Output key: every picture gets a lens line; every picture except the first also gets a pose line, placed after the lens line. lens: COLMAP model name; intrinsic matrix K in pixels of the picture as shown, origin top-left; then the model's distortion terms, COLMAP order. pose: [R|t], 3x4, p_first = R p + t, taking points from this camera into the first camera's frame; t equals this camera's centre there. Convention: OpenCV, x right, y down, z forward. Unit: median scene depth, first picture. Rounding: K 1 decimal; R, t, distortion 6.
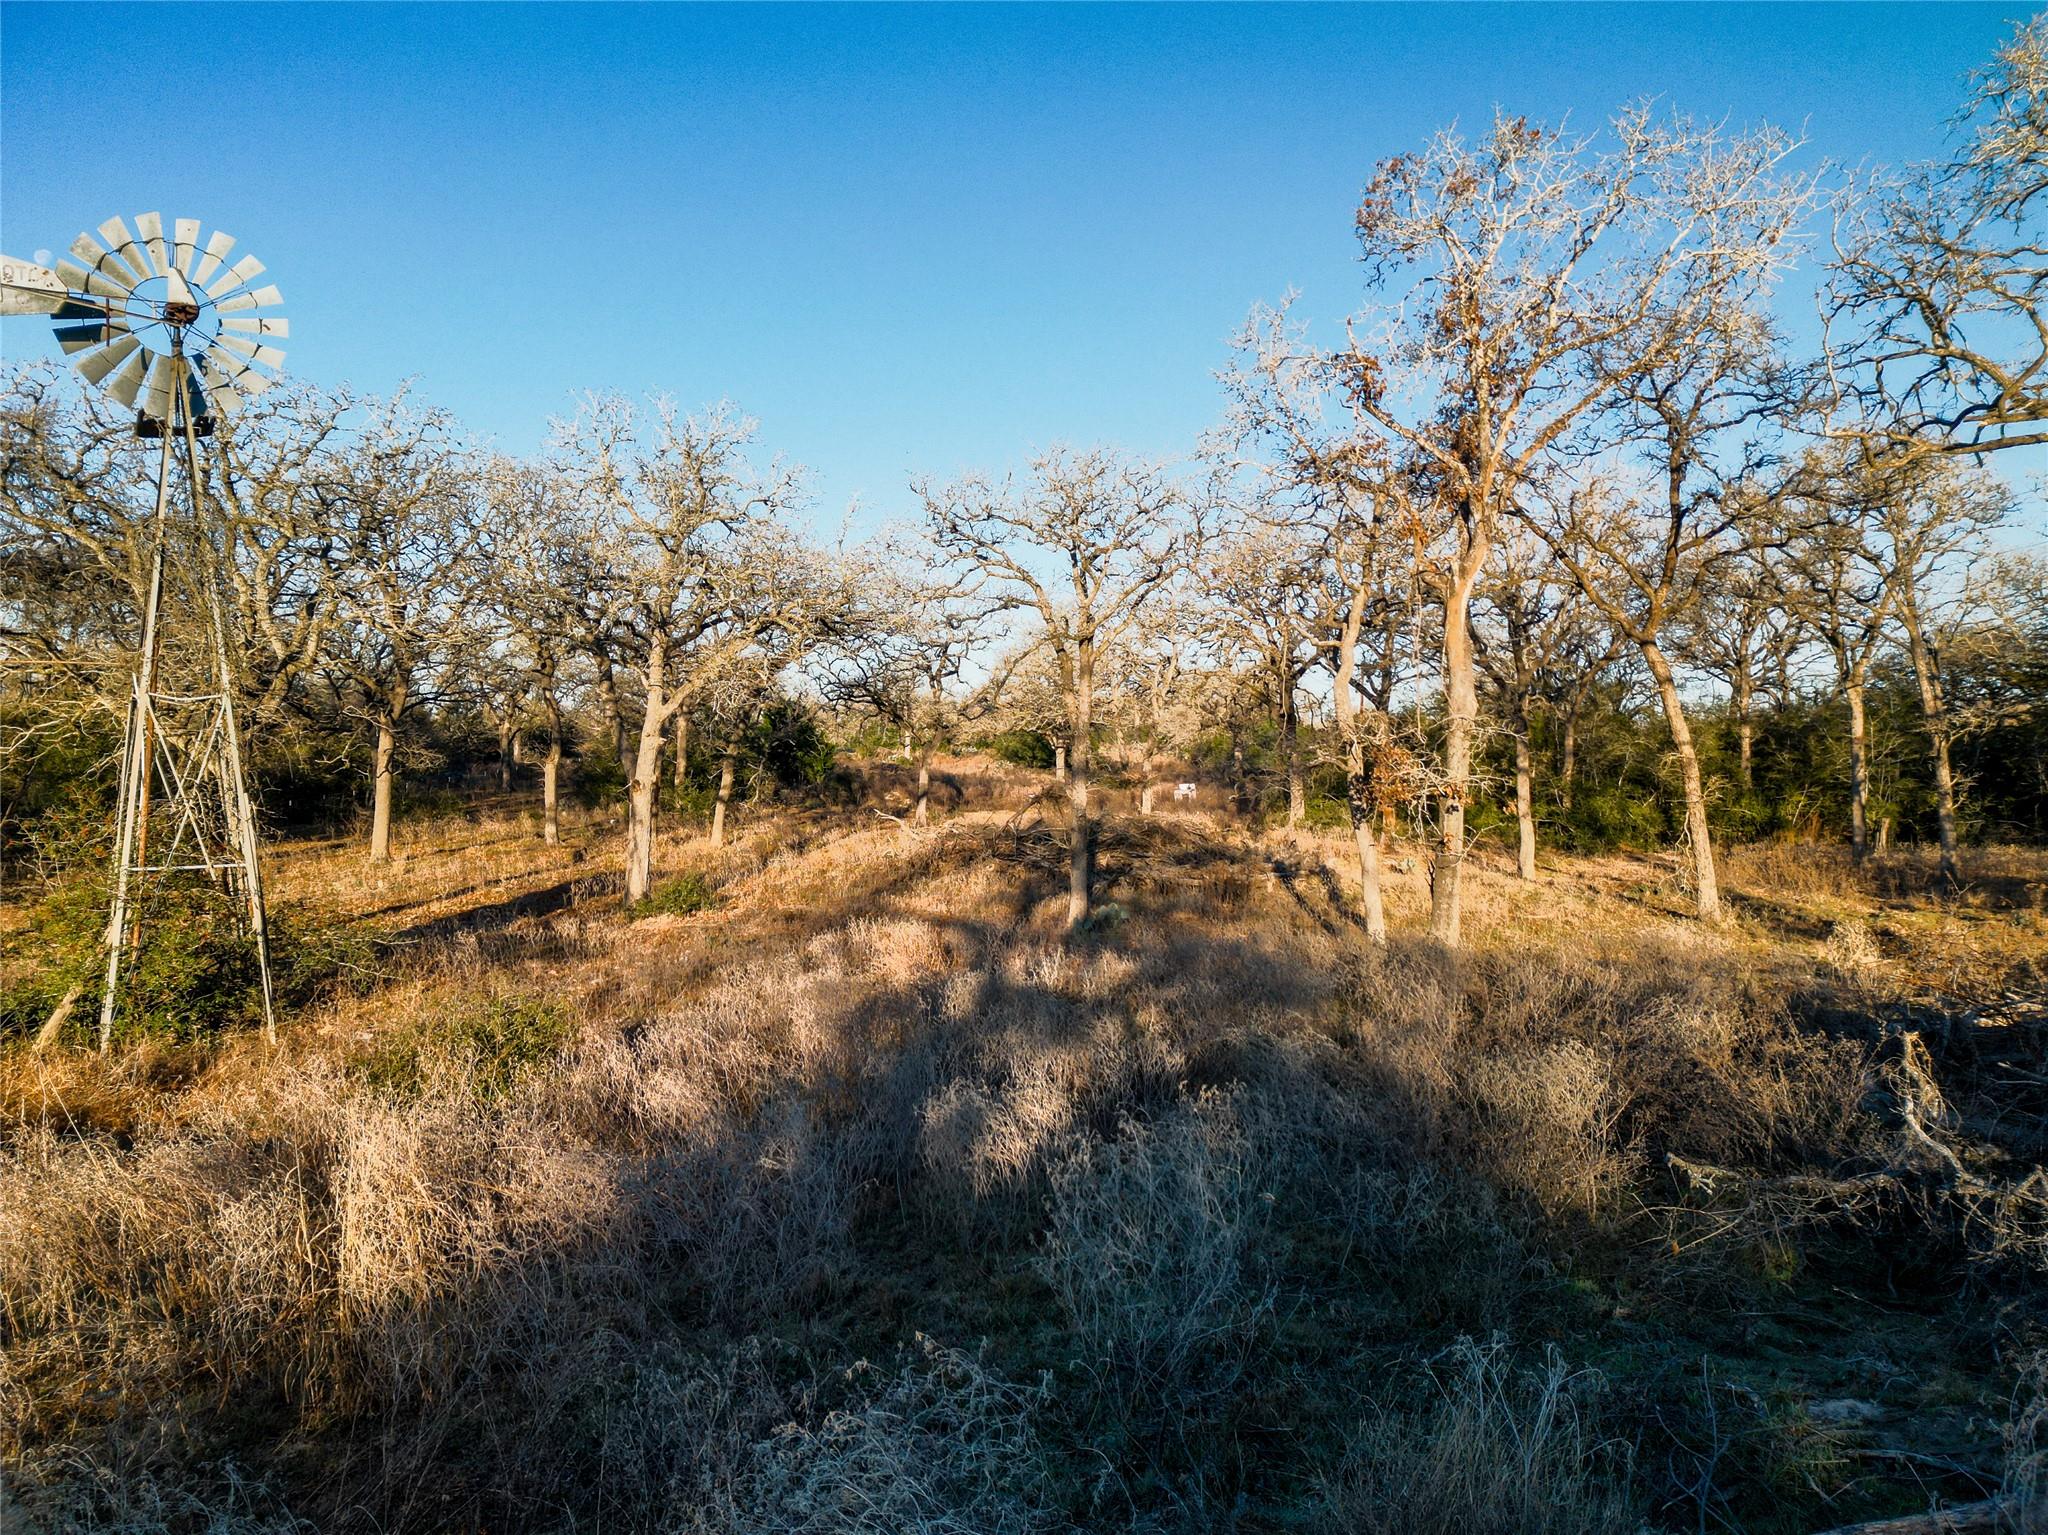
lens RADIAL K [[1451.6, 0, 1024.0], [0, 1451.6, 767.5], [0, 0, 1]] dist [0.094739, -0.084090]
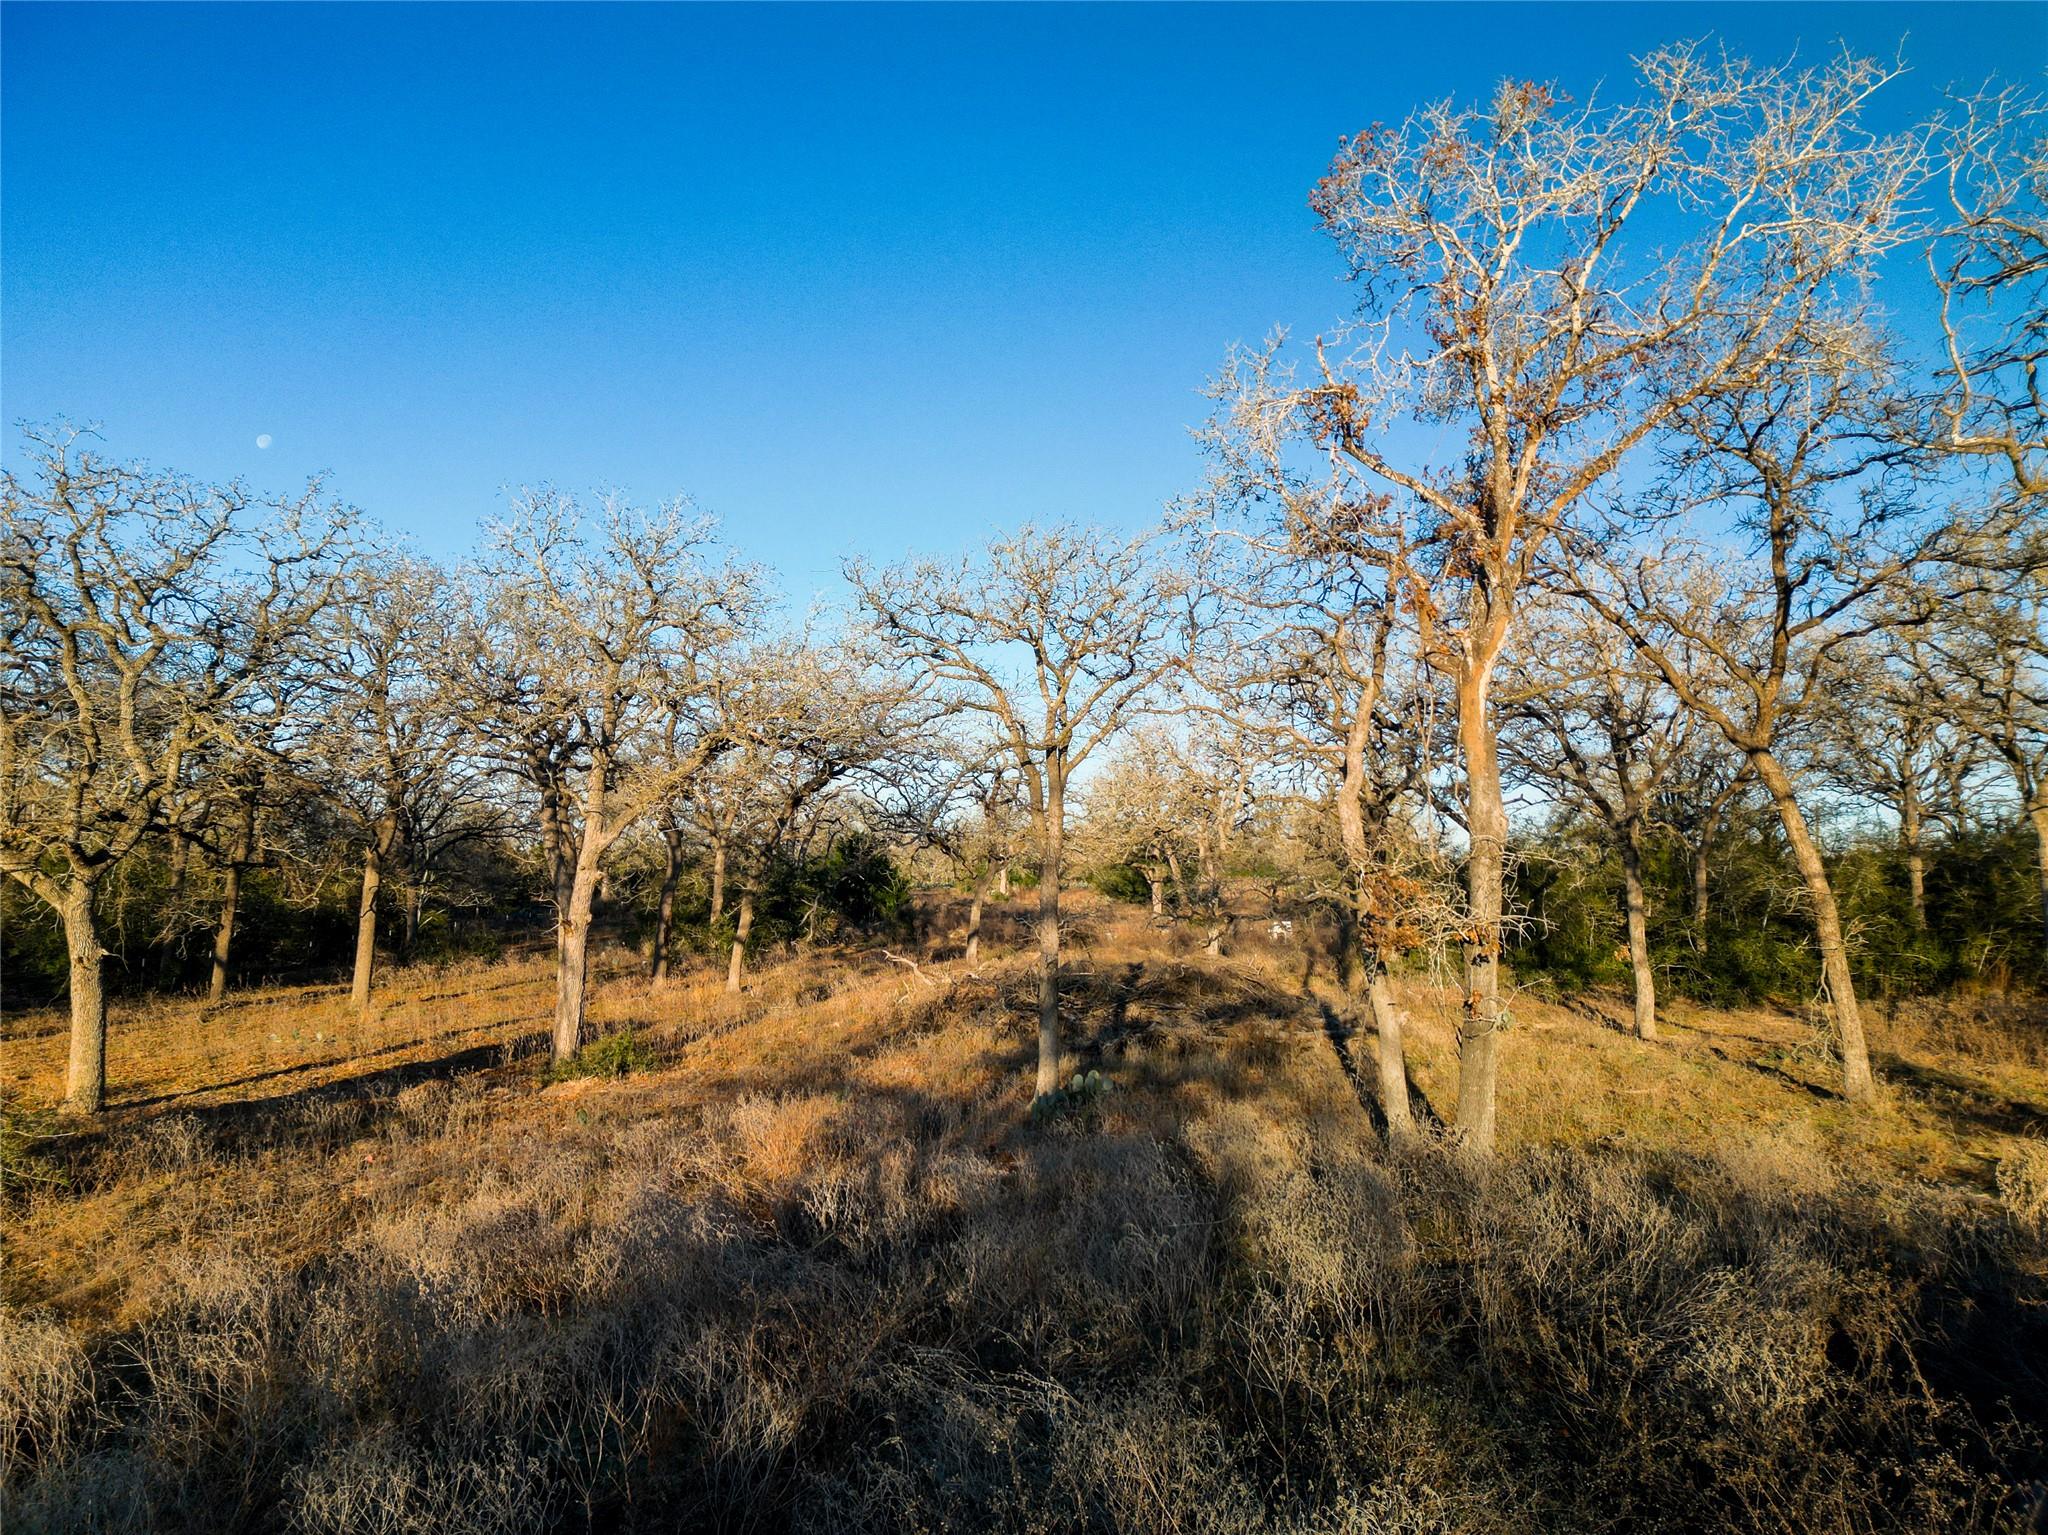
lens RADIAL K [[1451.6, 0, 1024.0], [0, 1451.6, 767.5], [0, 0, 1]] dist [0.094739, -0.084090]
pose [[0.995575, -0.009920, -0.093442, 0.079994], [0.001193, 0.995665, -0.092999, -0.000326], [0.093960, 0.092476, 0.991272, 0.130588]]
